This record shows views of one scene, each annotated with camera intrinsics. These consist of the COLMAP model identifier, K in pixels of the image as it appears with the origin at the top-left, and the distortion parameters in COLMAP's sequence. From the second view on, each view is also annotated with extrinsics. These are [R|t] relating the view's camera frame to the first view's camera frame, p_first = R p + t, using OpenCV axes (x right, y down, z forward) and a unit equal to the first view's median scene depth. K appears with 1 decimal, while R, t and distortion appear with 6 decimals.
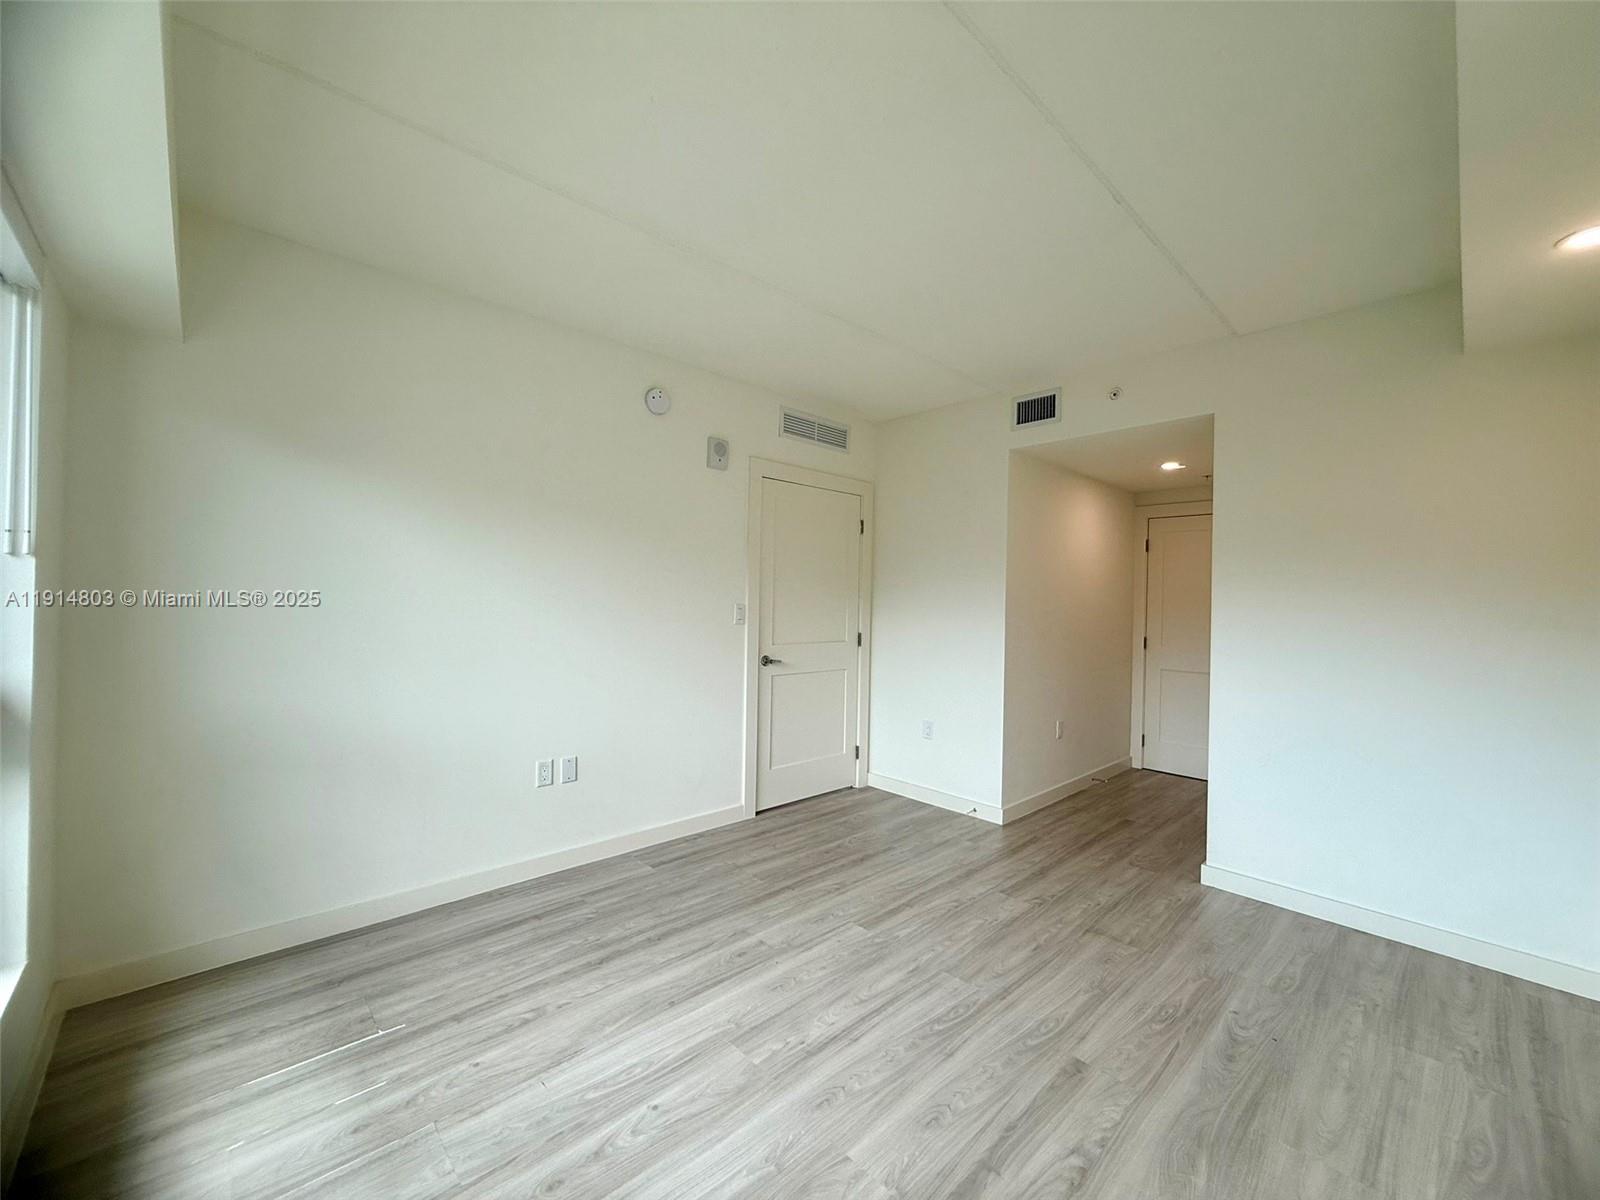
lens RADIAL K [[638.3, 0, 796.9], [0, 638.3, 602.1], [0, 0, 1]] dist [-0.001500, 0.000809]
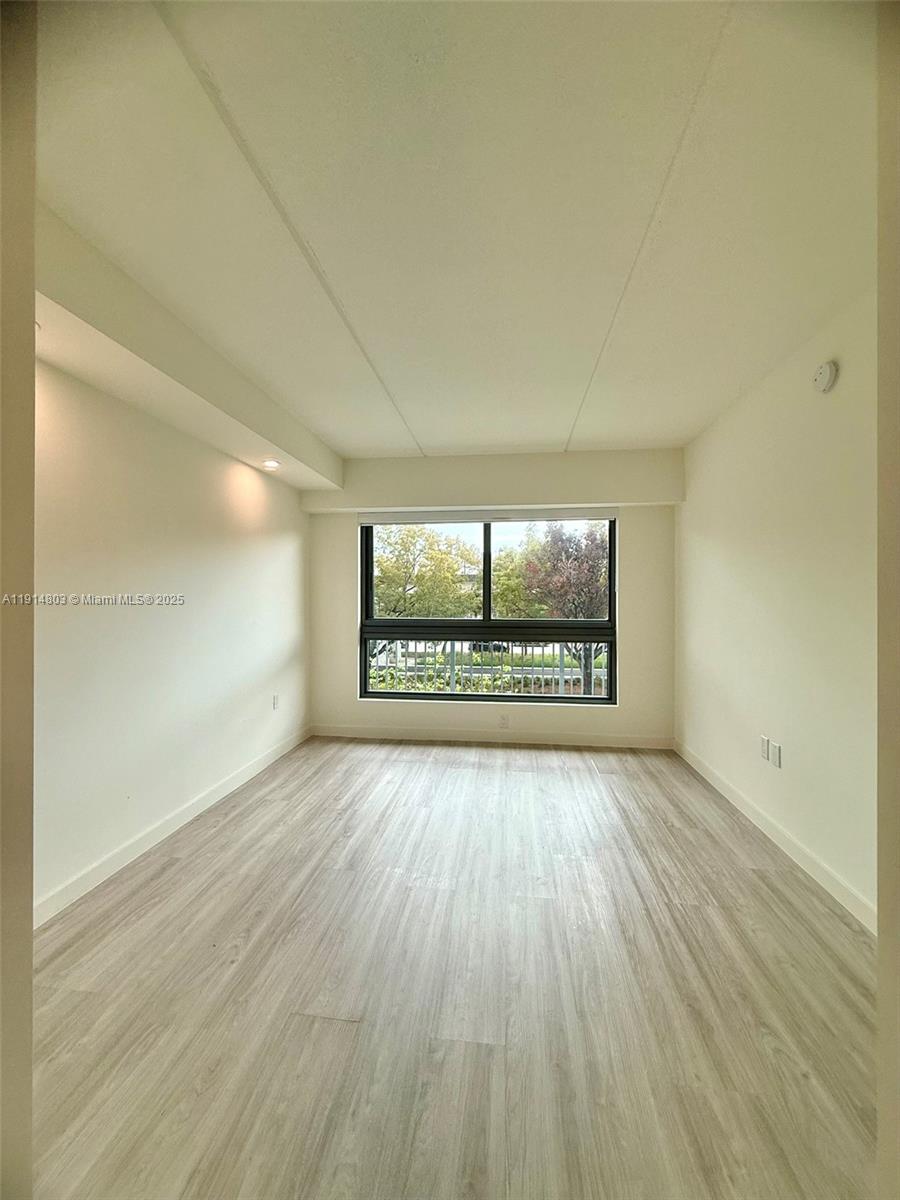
lens RADIAL K [[478.7, 0, 450.9], [0, 478.7, 595.7], [0, 0, 1]] dist [-0.001500, 0.000809]
pose [[-0.766724, -0.023175, -0.641559, 0.751431], [-0.016558, 0.999730, -0.016324, 0.002670], [0.641763, -0.001893, -0.766900, 1.502309]]
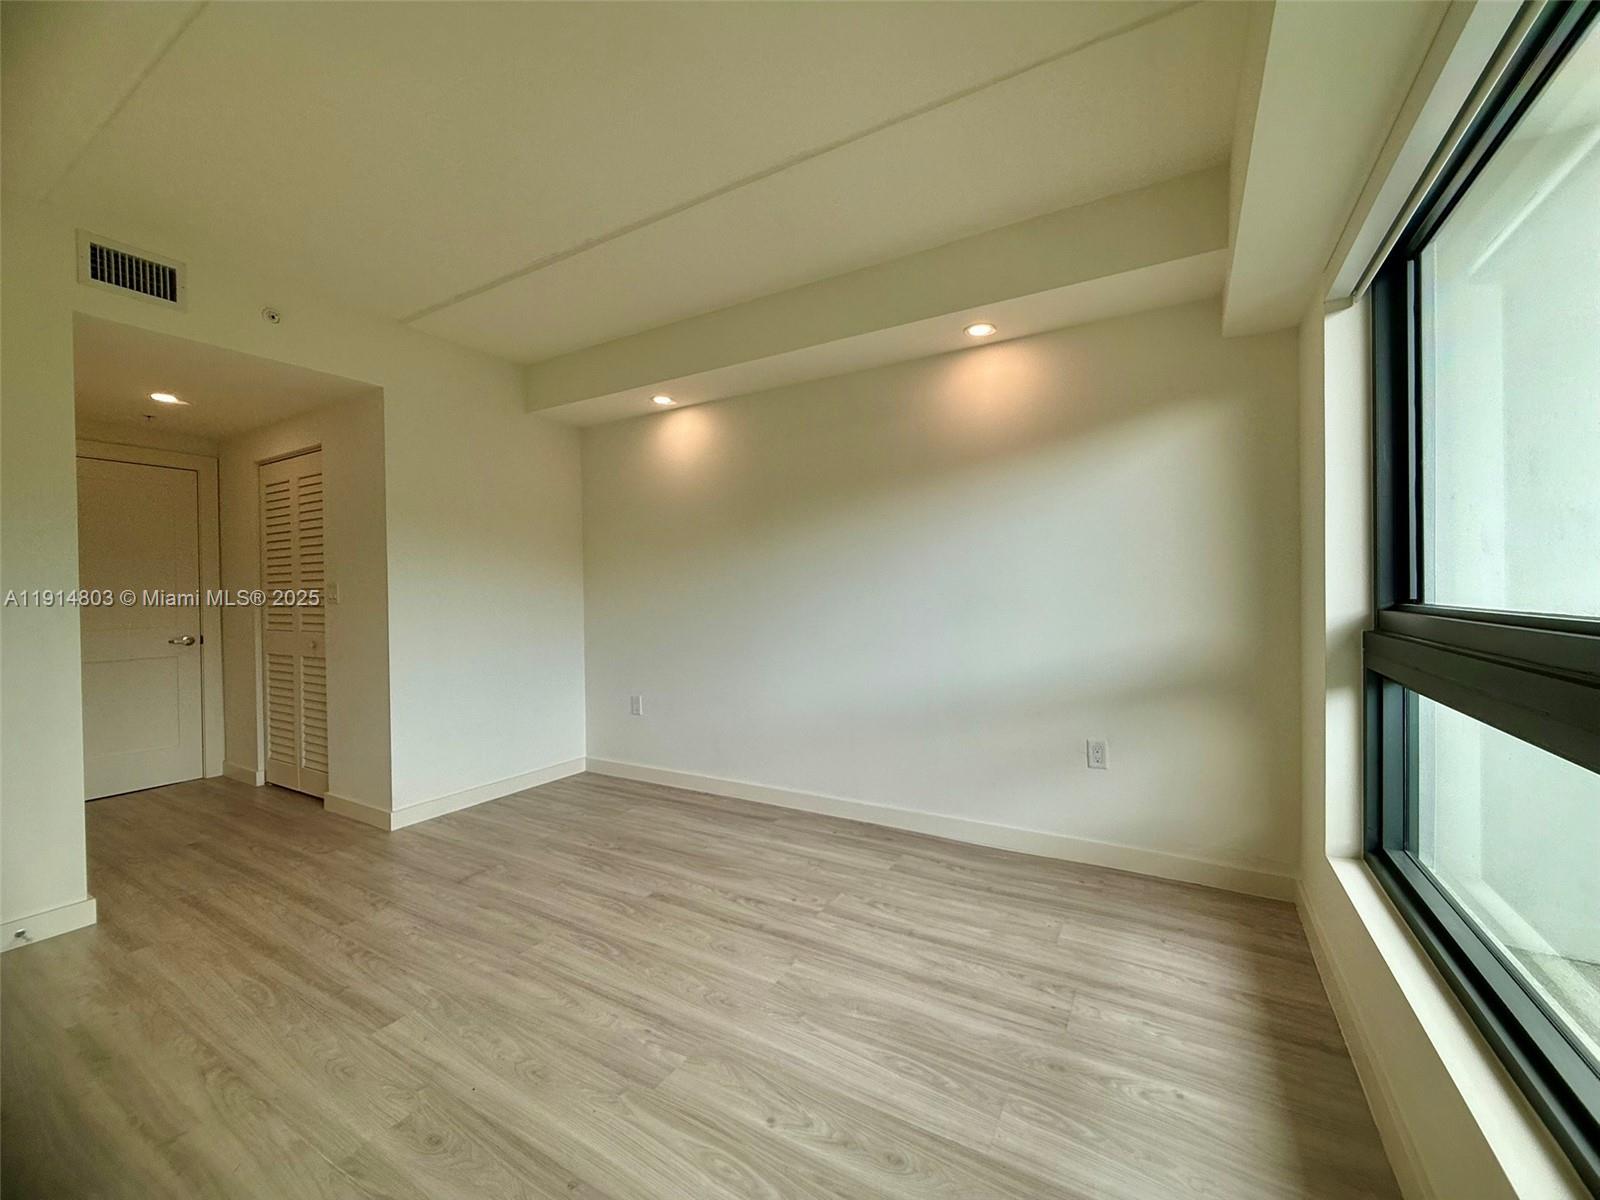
lens RADIAL K [[638.3, 0, 795.4], [0, 638.3, 607.5], [0, 0, 1]] dist [-0.001500, 0.000809]
pose [[-0.277387, -0.040546, 0.959902, -0.651431], [0.008175, 0.998973, 0.044559, 0.031145], [-0.960723, 0.020207, -0.276771, 0.745898]]
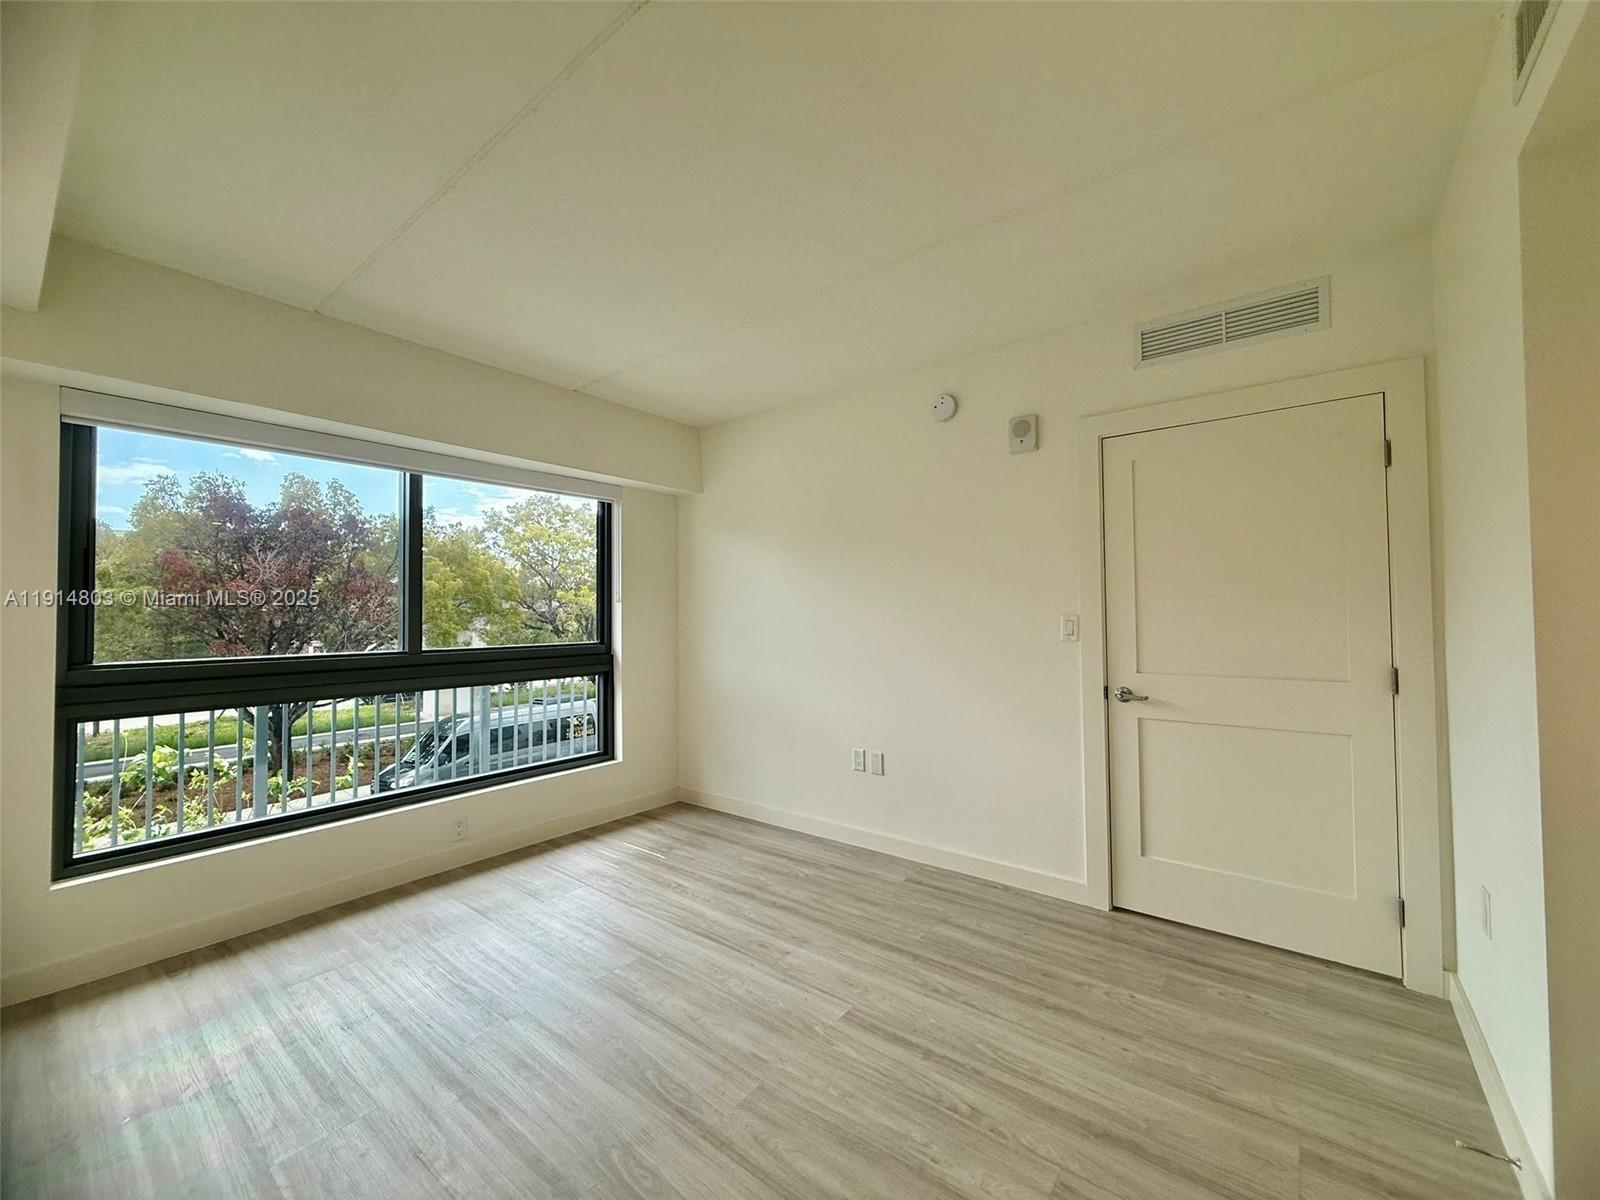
lens RADIAL K [[638.3, 0, 795.0], [0, 638.3, 601.6], [0, 0, 1]] dist [-0.001500, 0.000809]
pose [[0.145627, -0.041367, -0.988474, 0.891835], [0.011444, 0.999129, -0.040126, 0.020014], [0.989273, -0.005469, 0.145974, 0.807021]]
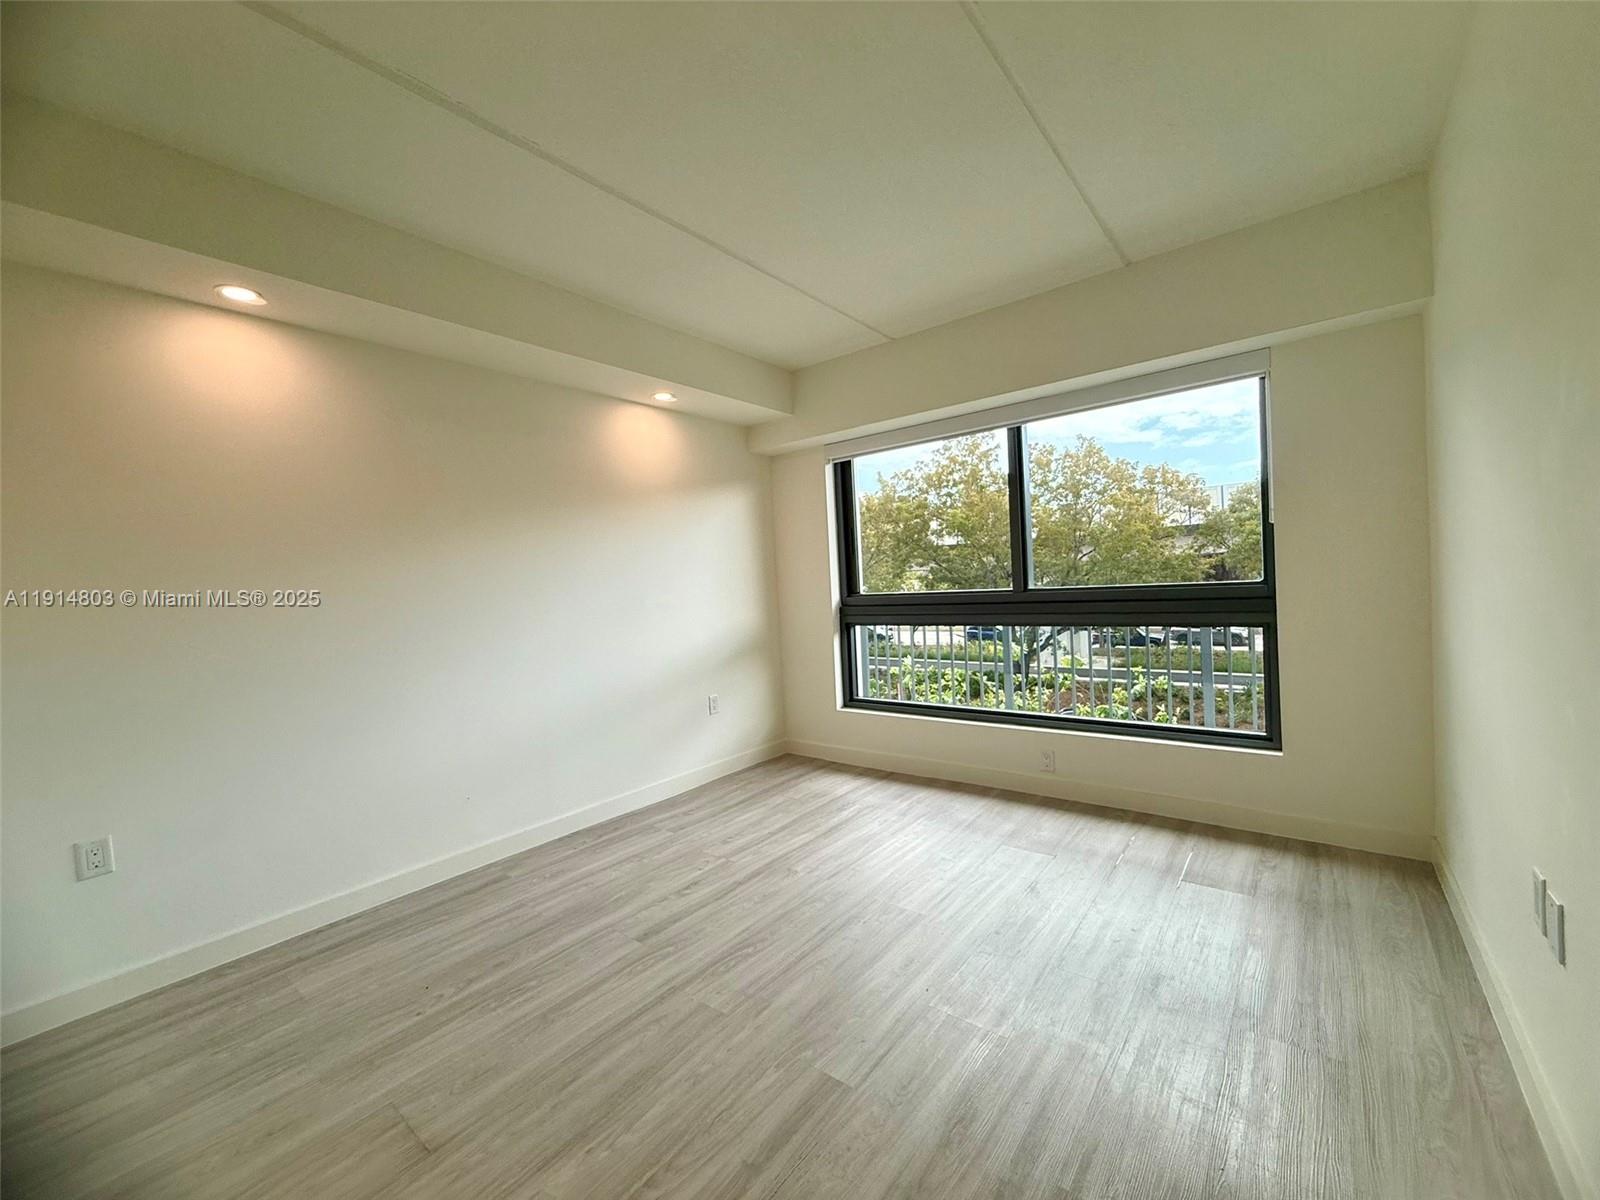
lens RADIAL K [[638.3, 0, 796.8], [0, 638.3, 600.7], [0, 0, 1]] dist [-0.001500, 0.000809]
pose [[-0.990112, 0.033266, -0.136278, 0.202098], [0.030272, 0.999254, 0.023980, 0.035069], [0.136974, 0.019617, -0.990380, 1.560496]]
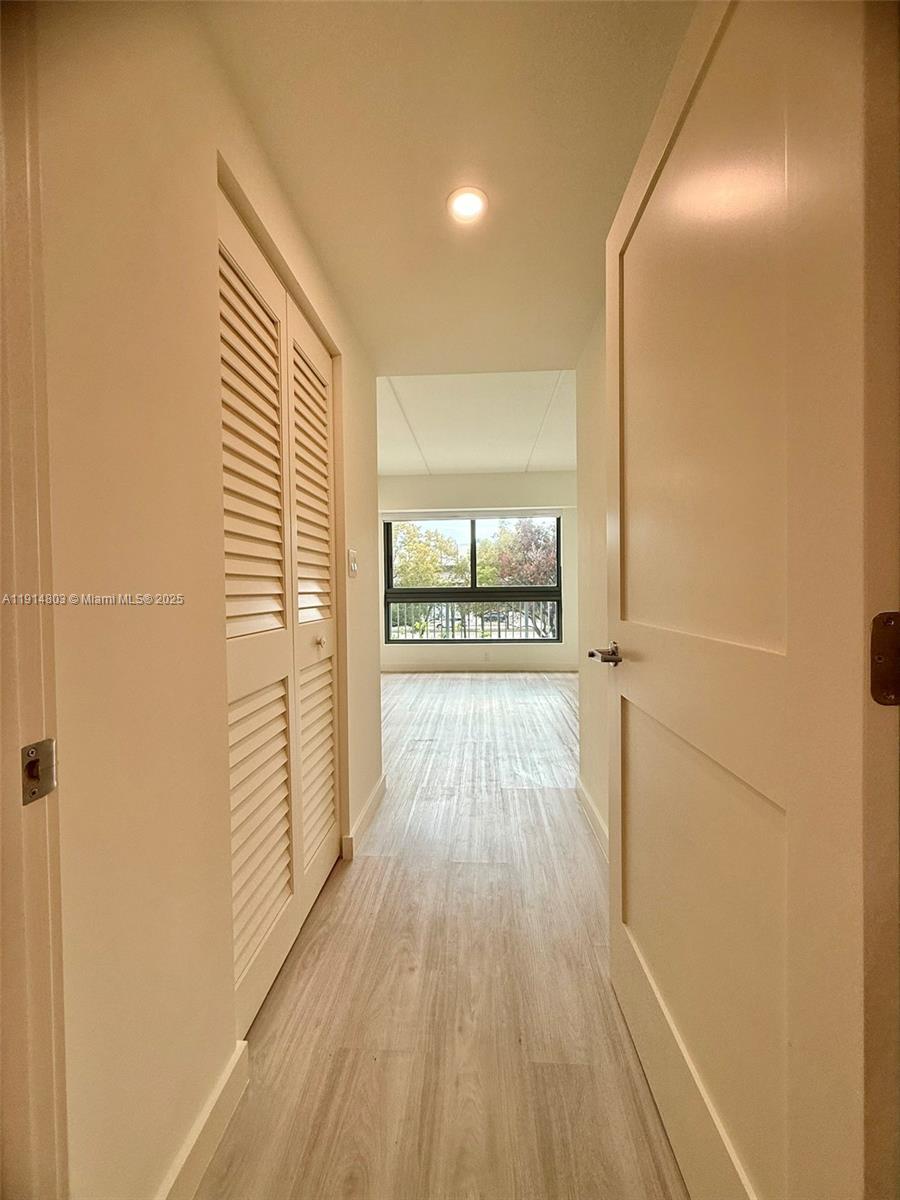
lens RADIAL K [[478.7, 0, 446.7], [0, 478.7, 598.3], [0, 0, 1]] dist [-0.001500, 0.000809]
pose [[-0.736605, 0.000930, -0.676323, 1.327431], [-0.001897, 0.999992, 0.003440, 0.108400], [0.676321, 0.003817, -0.736597, 1.998203]]
